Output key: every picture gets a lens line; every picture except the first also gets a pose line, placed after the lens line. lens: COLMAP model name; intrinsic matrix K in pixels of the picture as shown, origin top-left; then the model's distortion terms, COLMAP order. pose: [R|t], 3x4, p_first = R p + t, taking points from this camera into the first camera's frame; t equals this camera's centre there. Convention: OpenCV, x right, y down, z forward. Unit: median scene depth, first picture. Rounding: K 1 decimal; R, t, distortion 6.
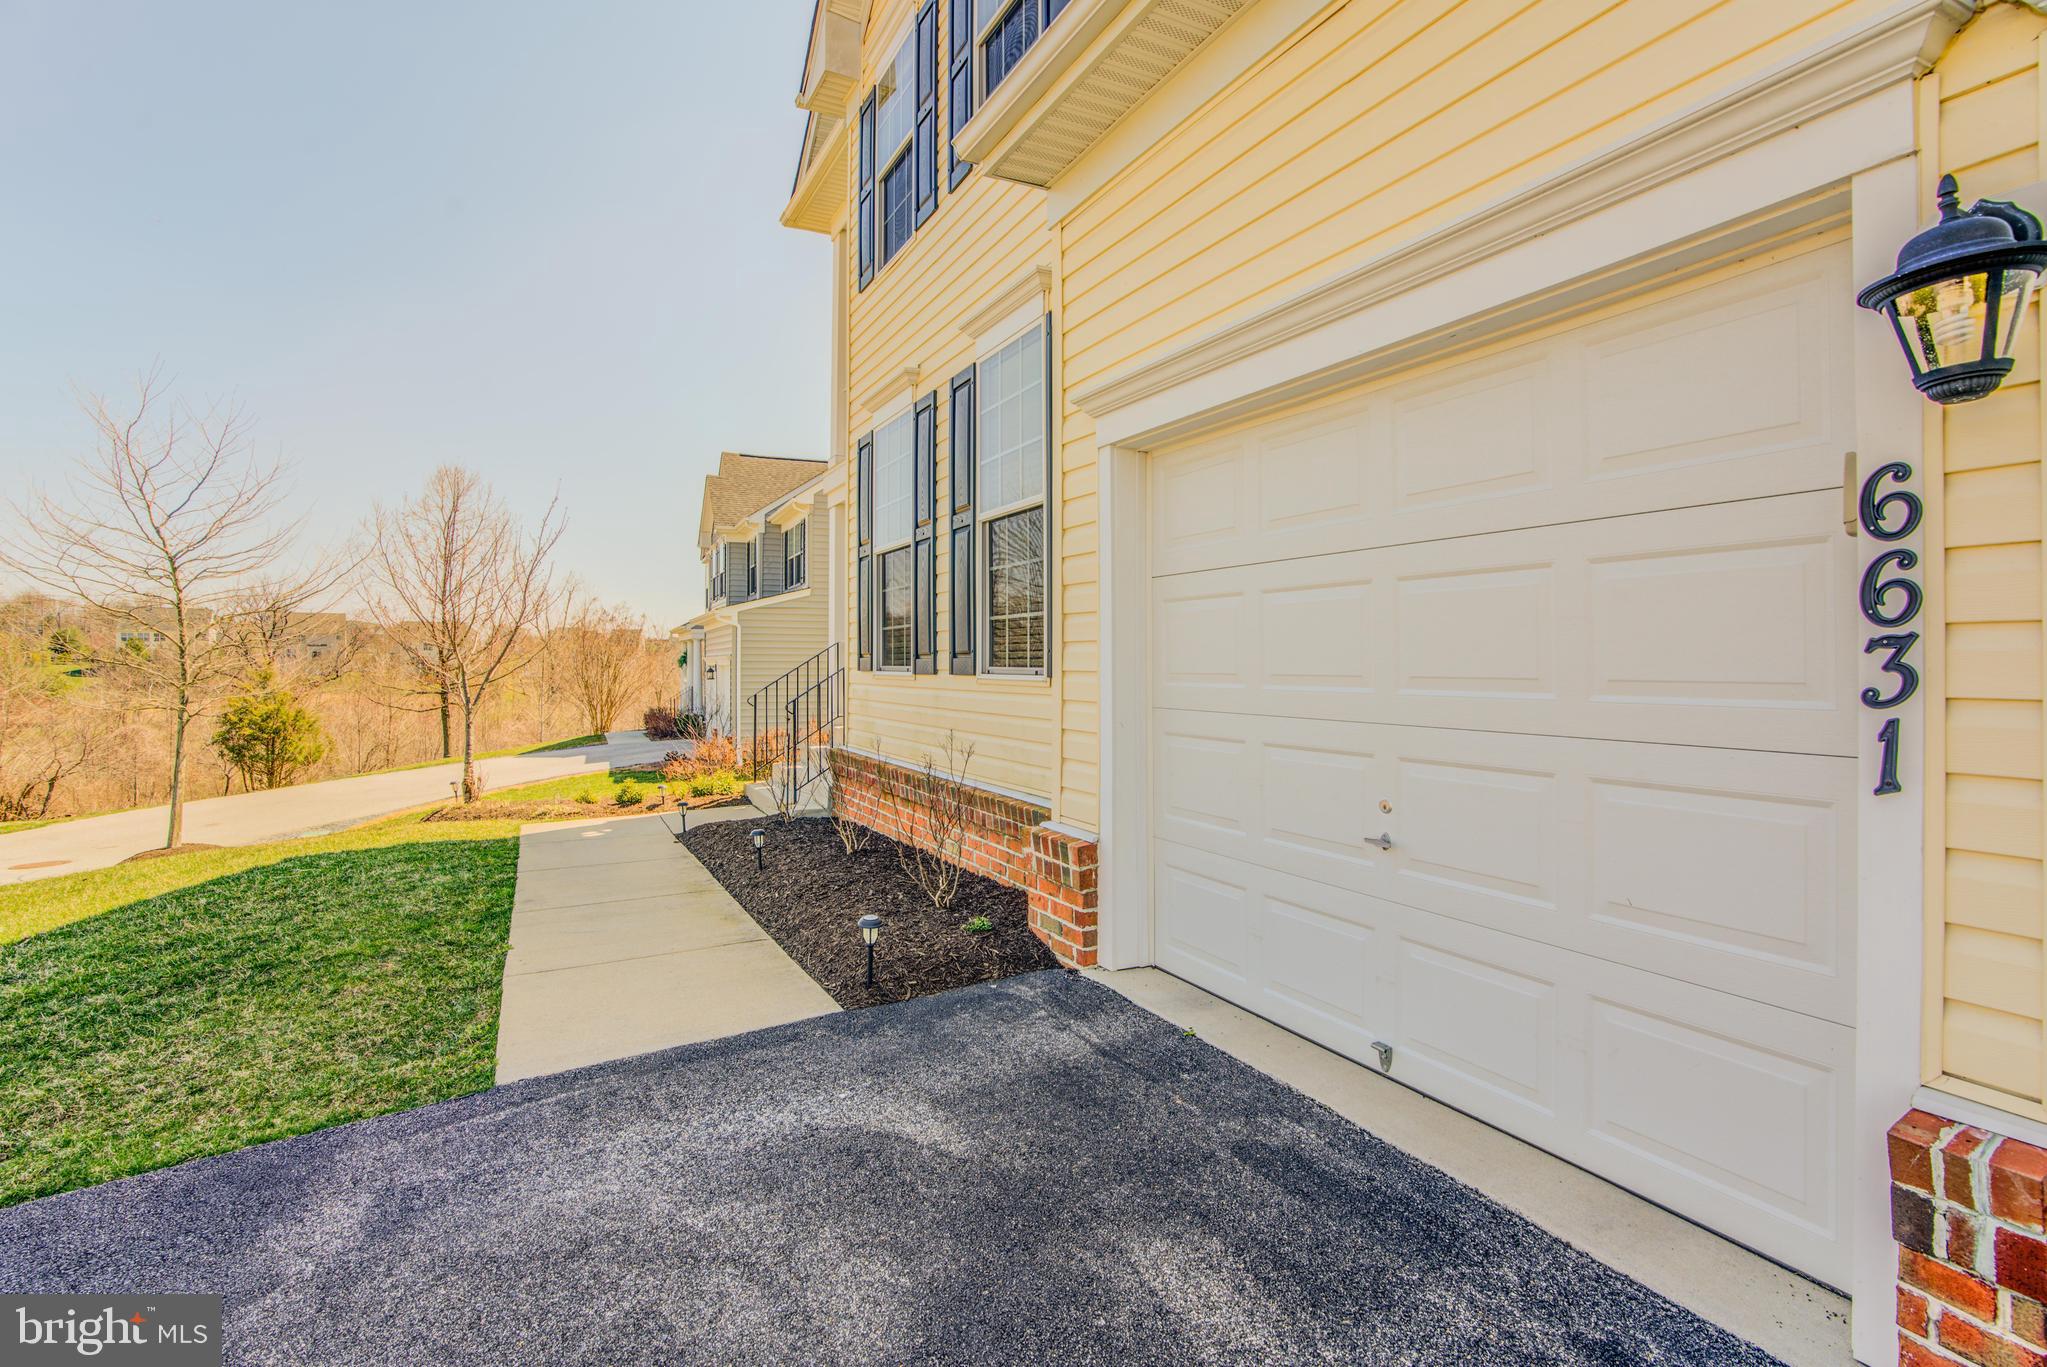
lens RADIAL K [[944.3, 0, 985.6], [0, 944.3, 671.7], [0, 0, 1]] dist [-0.049411, 0.013565]
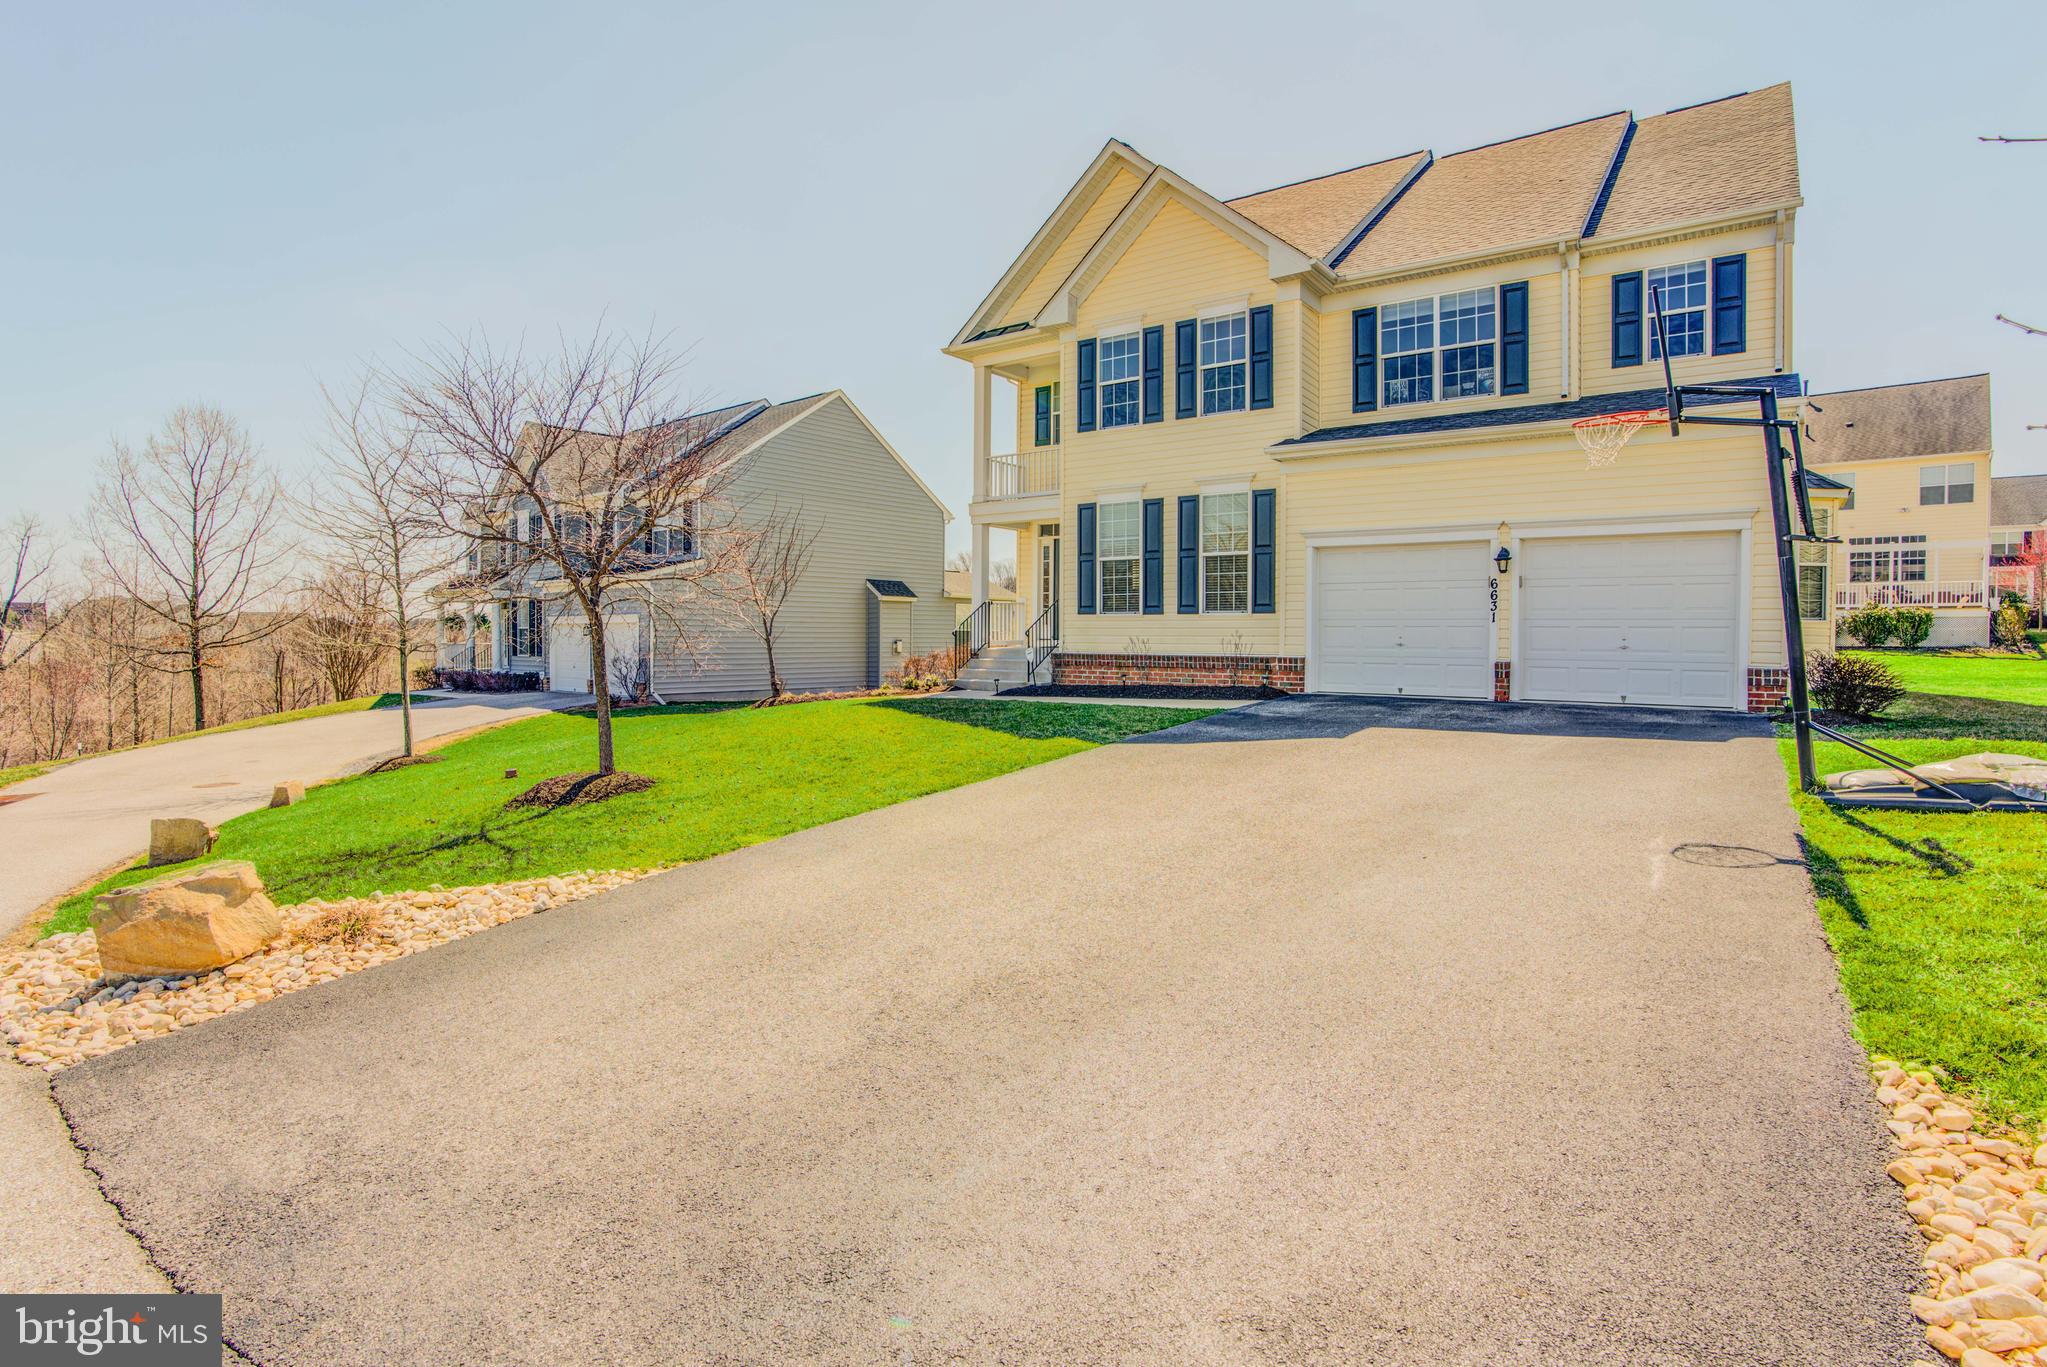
lens RADIAL K [[1038.0, 0, 965.3], [0, 1038.0, 656.9], [0, 0, 1]] dist [-0.054738, 0.016950]
pose [[0.911838, -0.002576, 0.410541, -1.656486], [-0.002183, 0.999936, 0.011121, 0.086674], [-0.410543, -0.011037, 0.911774, -1.263687]]
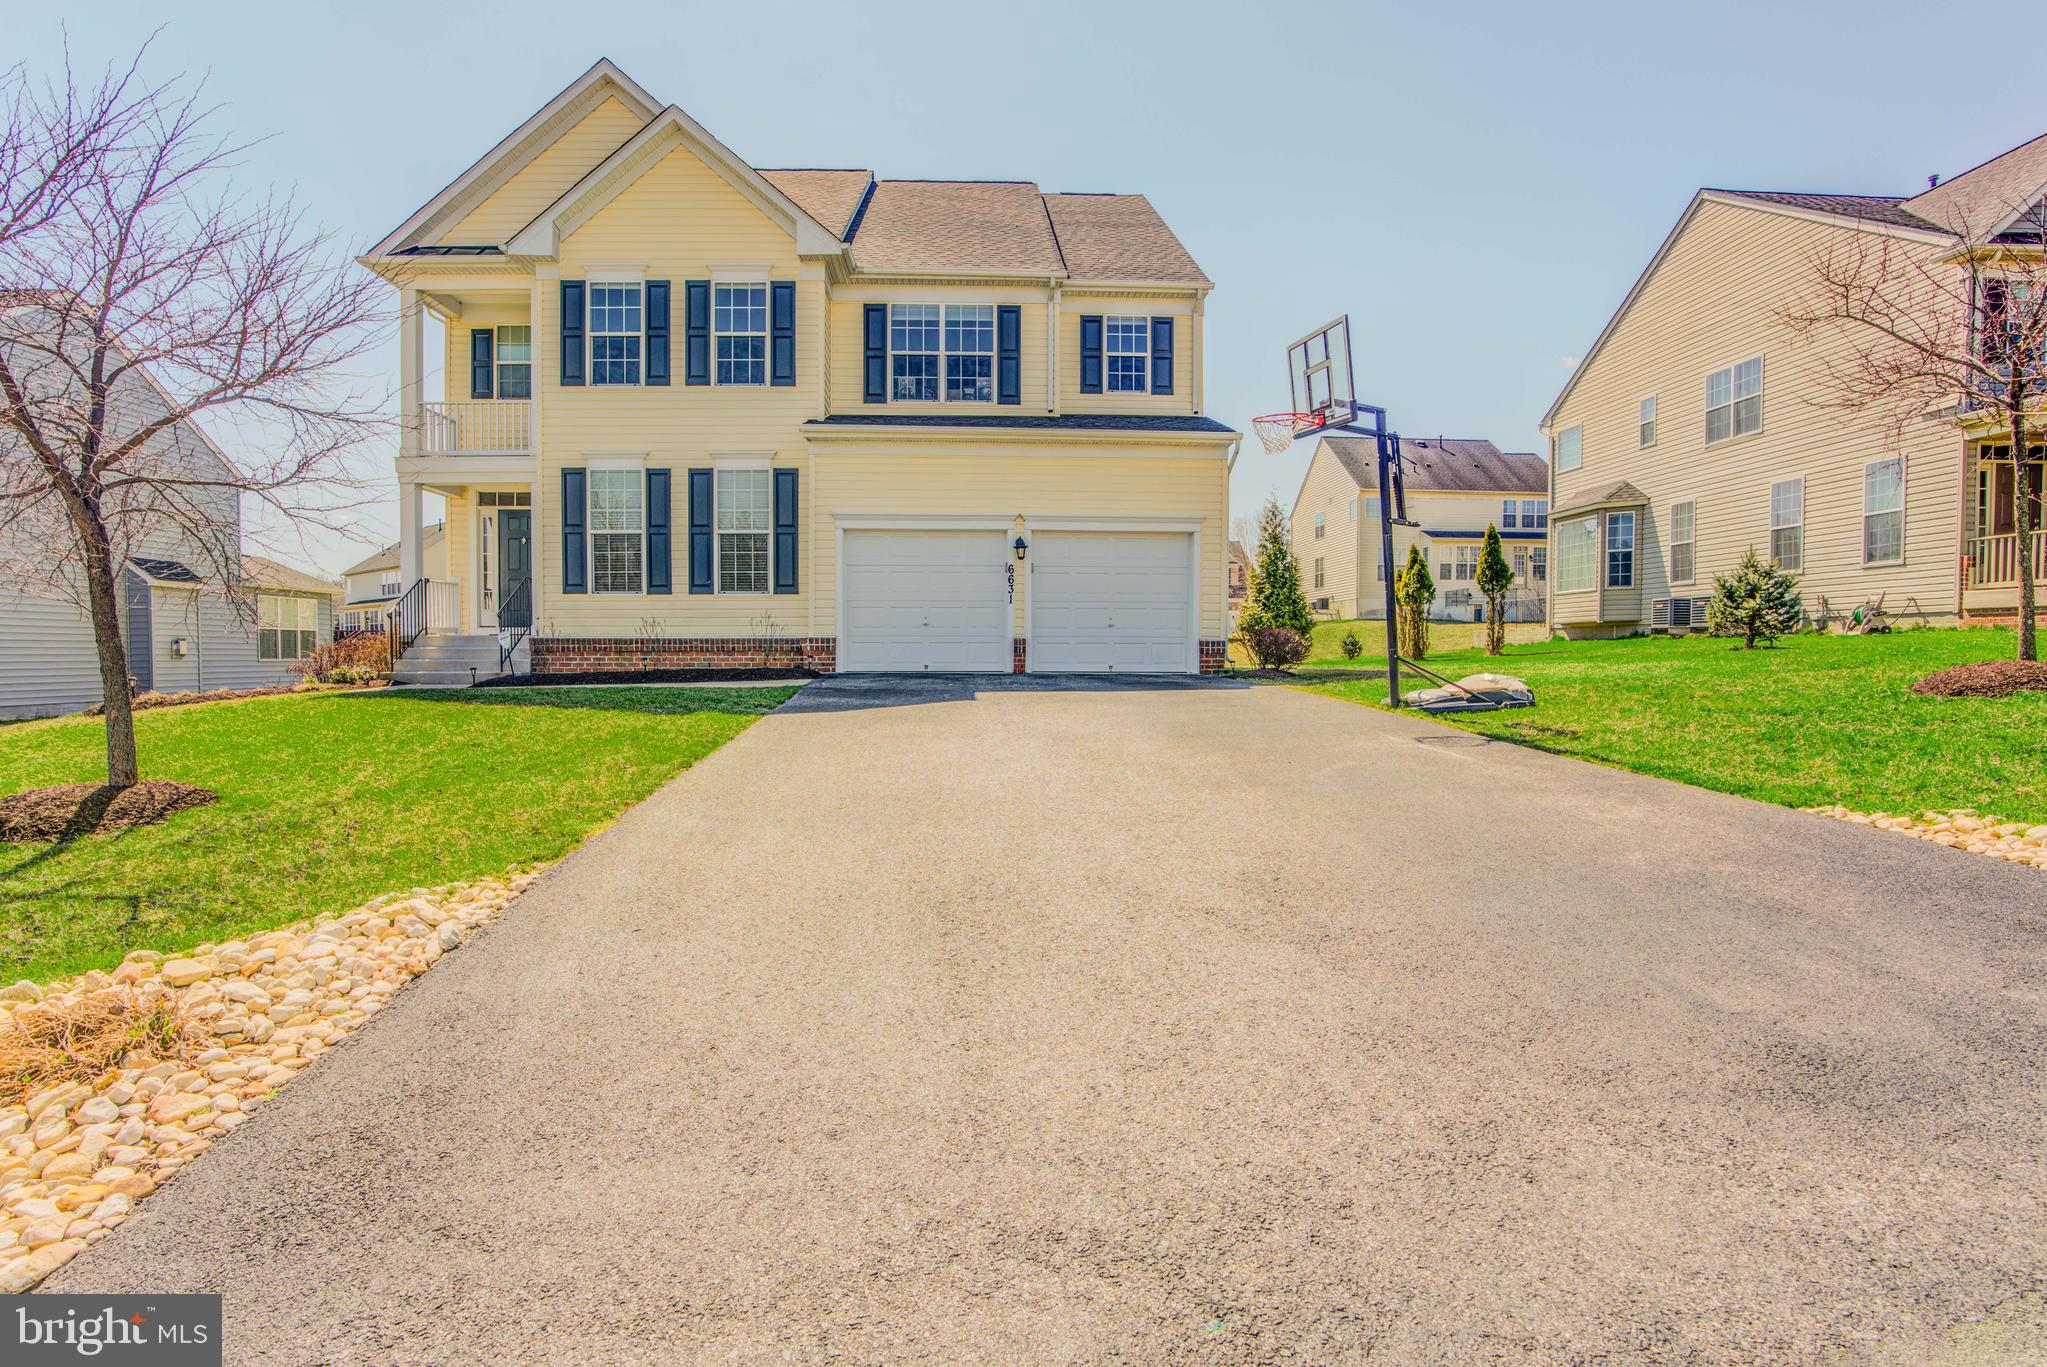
lens RADIAL K [[1038.0, 0, 1035.6], [0, 1038.0, 682.6], [0, 0, 1]] dist [-0.054738, 0.016950]
pose [[0.434919, -0.028330, 0.900024, -1.944745], [0.004897, 0.999565, 0.029097, 0.150325], [-0.900456, -0.008247, 0.434868, -0.883290]]
